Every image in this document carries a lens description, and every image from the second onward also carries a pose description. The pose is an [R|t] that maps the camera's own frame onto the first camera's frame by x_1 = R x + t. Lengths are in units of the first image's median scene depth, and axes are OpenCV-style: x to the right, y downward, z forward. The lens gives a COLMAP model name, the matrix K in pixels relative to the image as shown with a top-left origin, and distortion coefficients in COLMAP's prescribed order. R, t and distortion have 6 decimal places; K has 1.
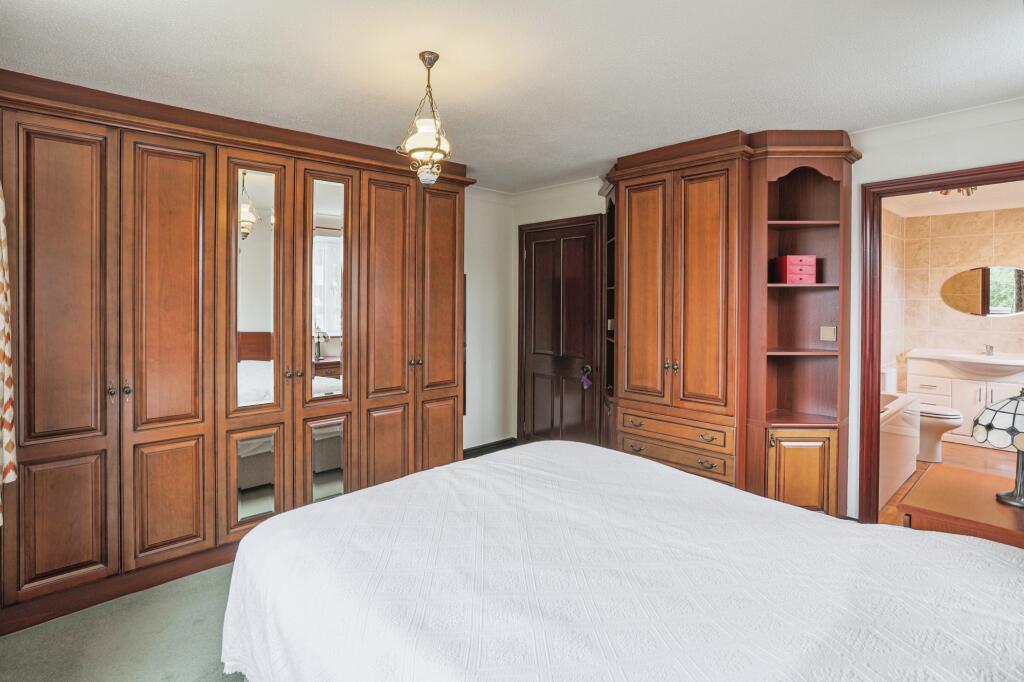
lens RADIAL K [[503.4, 0, 511.1], [0, 503.4, 316.4], [0, 0, 1]] dist [0.002643, 0.001321]
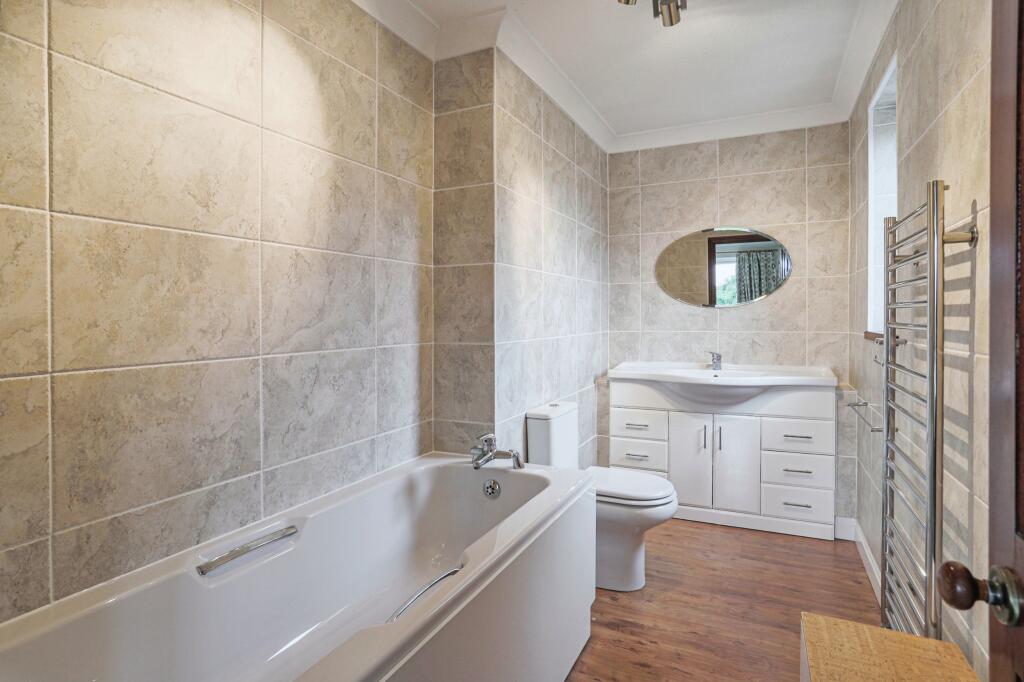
lens RADIAL K [[526.6, 0, 512.9], [0, 526.6, 329.8], [0, 0, 1]] dist [-0.001638, -0.000235]
pose [[0.939791, -0.014988, 0.341420, 0.468360], [0.021554, 0.999648, -0.015446, 0.031385], [-0.341069, 0.021875, 0.939784, 0.455106]]
